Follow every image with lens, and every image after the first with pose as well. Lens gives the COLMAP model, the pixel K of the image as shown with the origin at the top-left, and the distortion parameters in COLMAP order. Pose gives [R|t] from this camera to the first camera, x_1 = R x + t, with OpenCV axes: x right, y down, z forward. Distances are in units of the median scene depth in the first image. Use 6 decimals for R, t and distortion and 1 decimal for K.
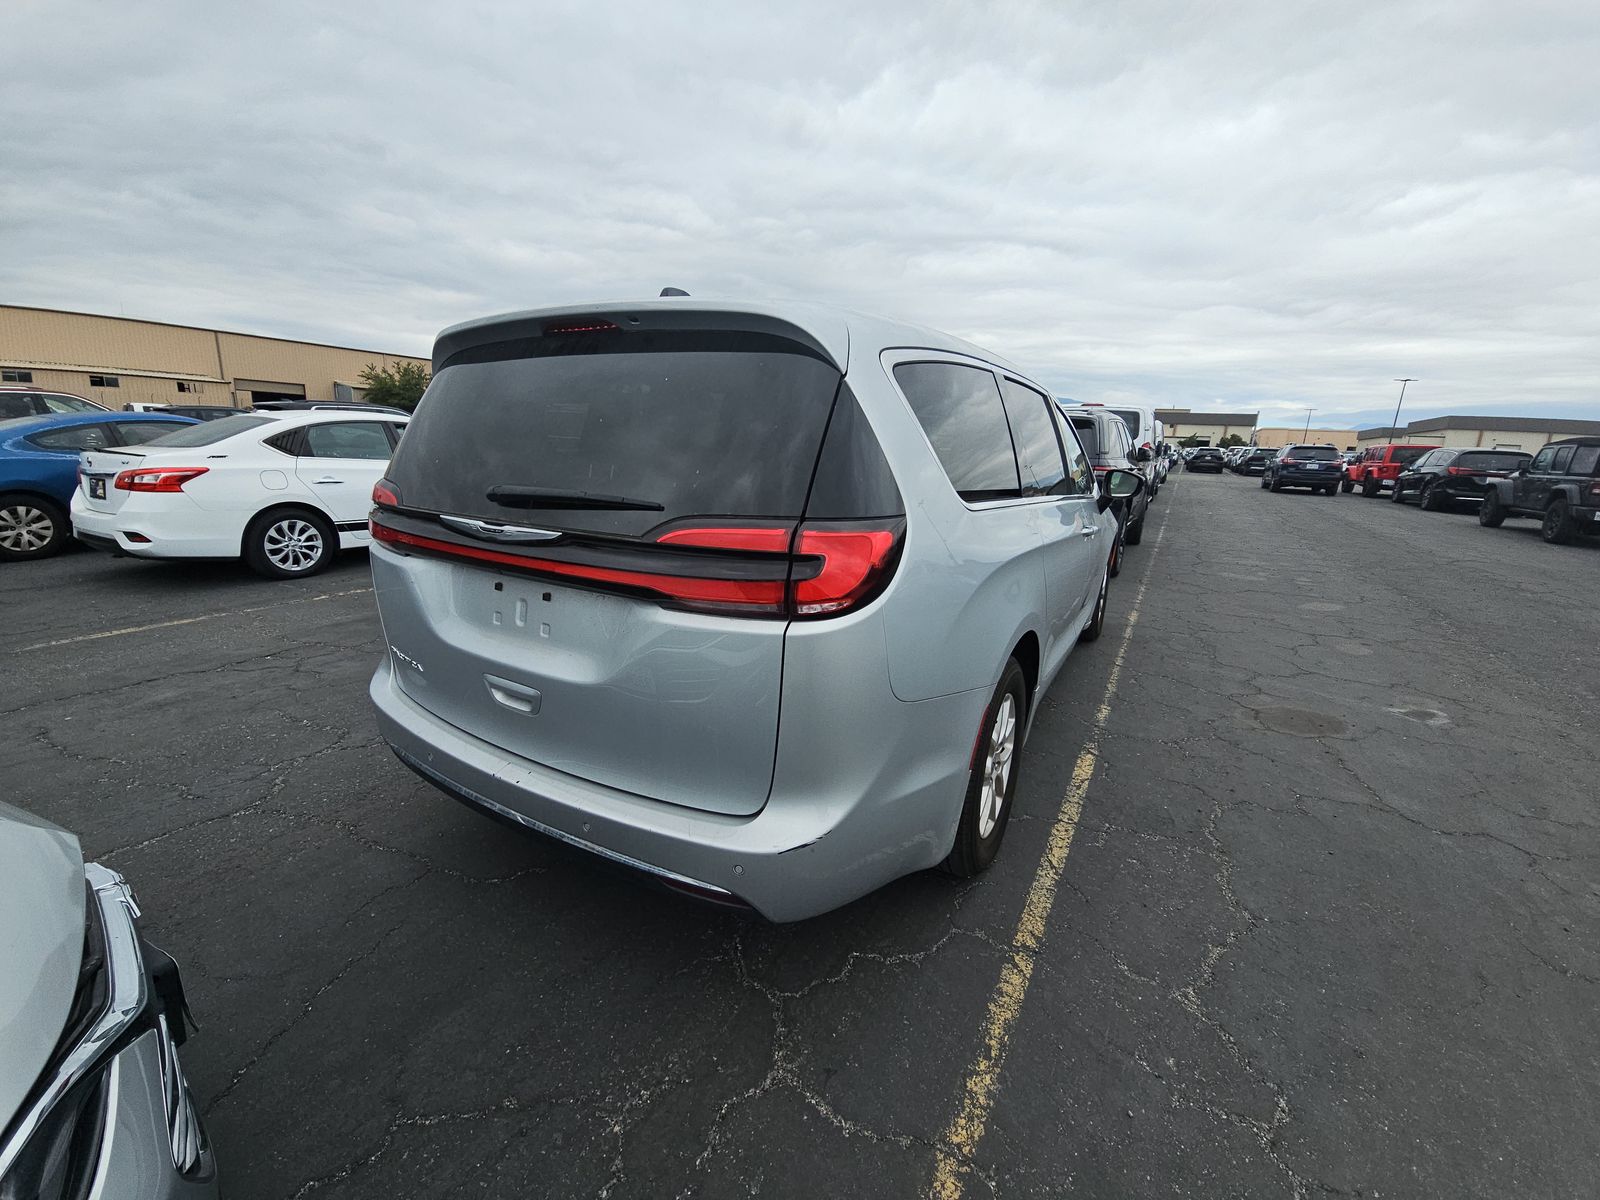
lens RADIAL K [[655.6, 0, 799.8], [0, 655.6, 598.0], [0, 0, 1]] dist [0.008545, -0.010069]
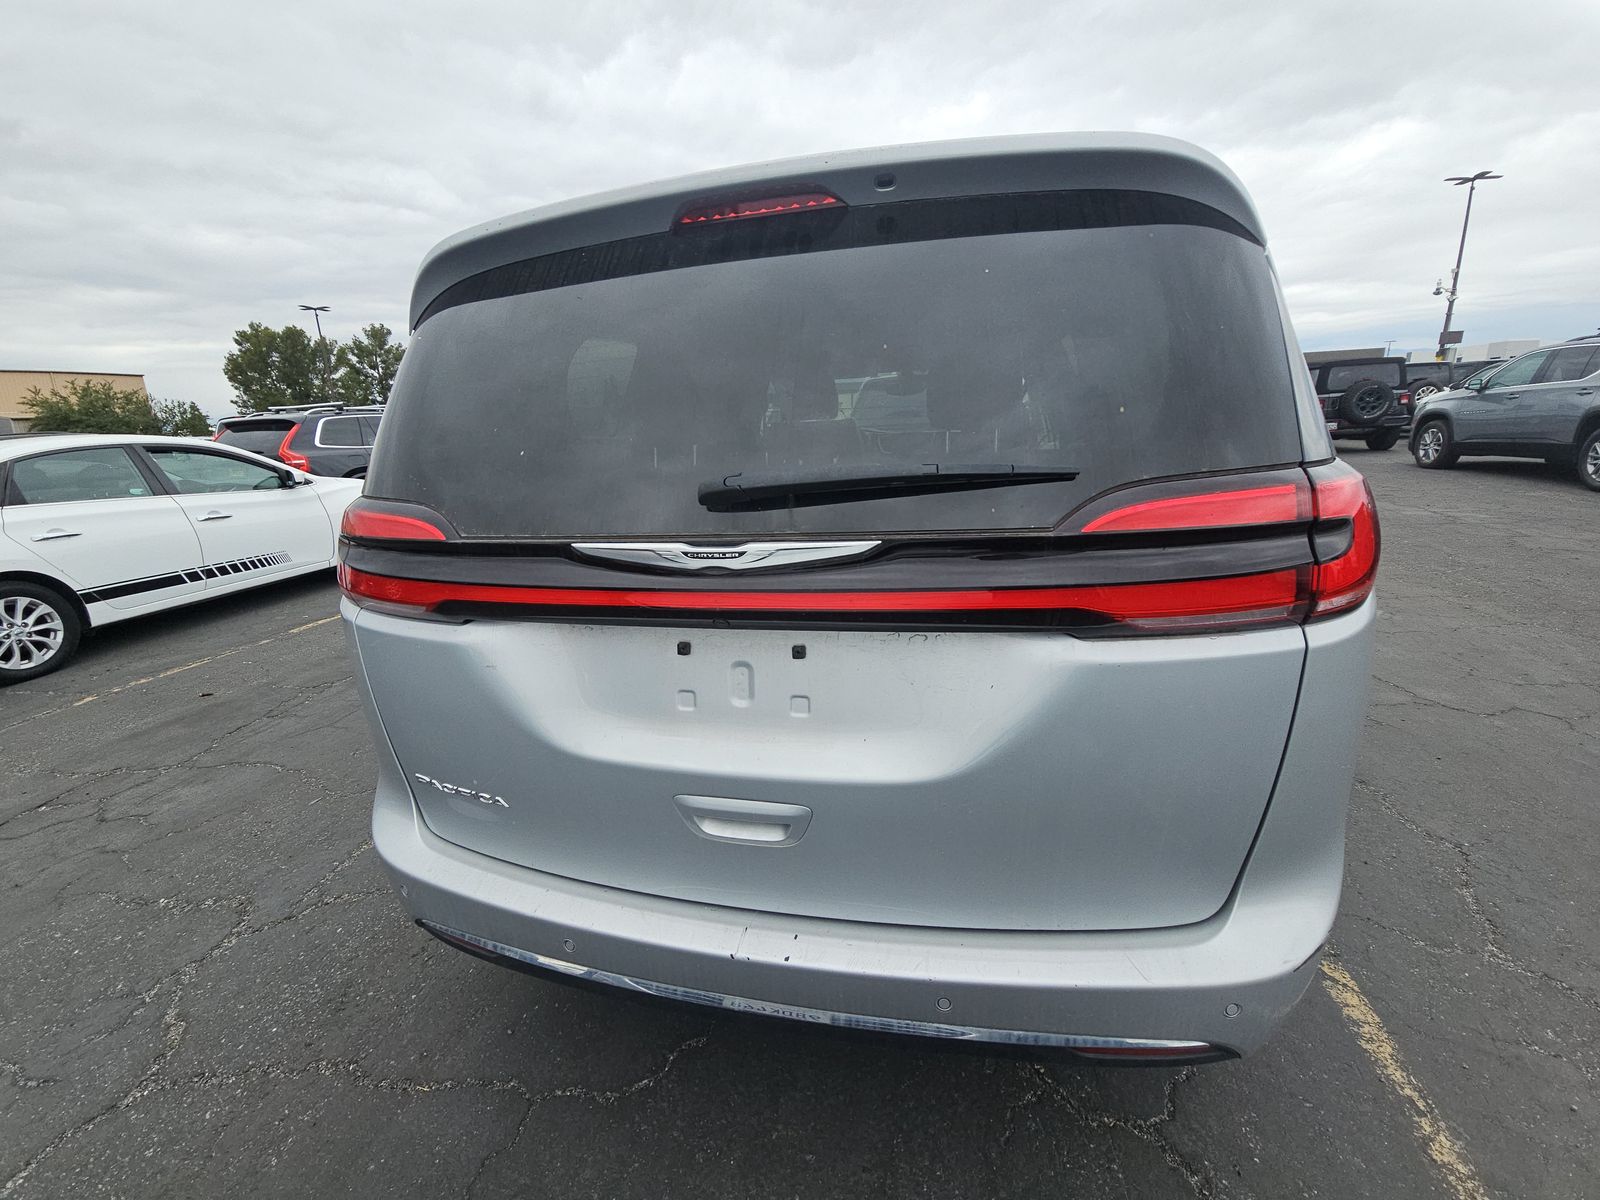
lens RADIAL K [[655.6, 0, 798.2], [0, 655.6, 596.6], [0, 0, 1]] dist [0.008545, -0.010069]
pose [[0.953707, -0.157778, 0.256026, -0.149085], [0.152022, 0.987474, 0.042250, -0.021869], [-0.259485, -0.001373, 0.965746, 0.116767]]
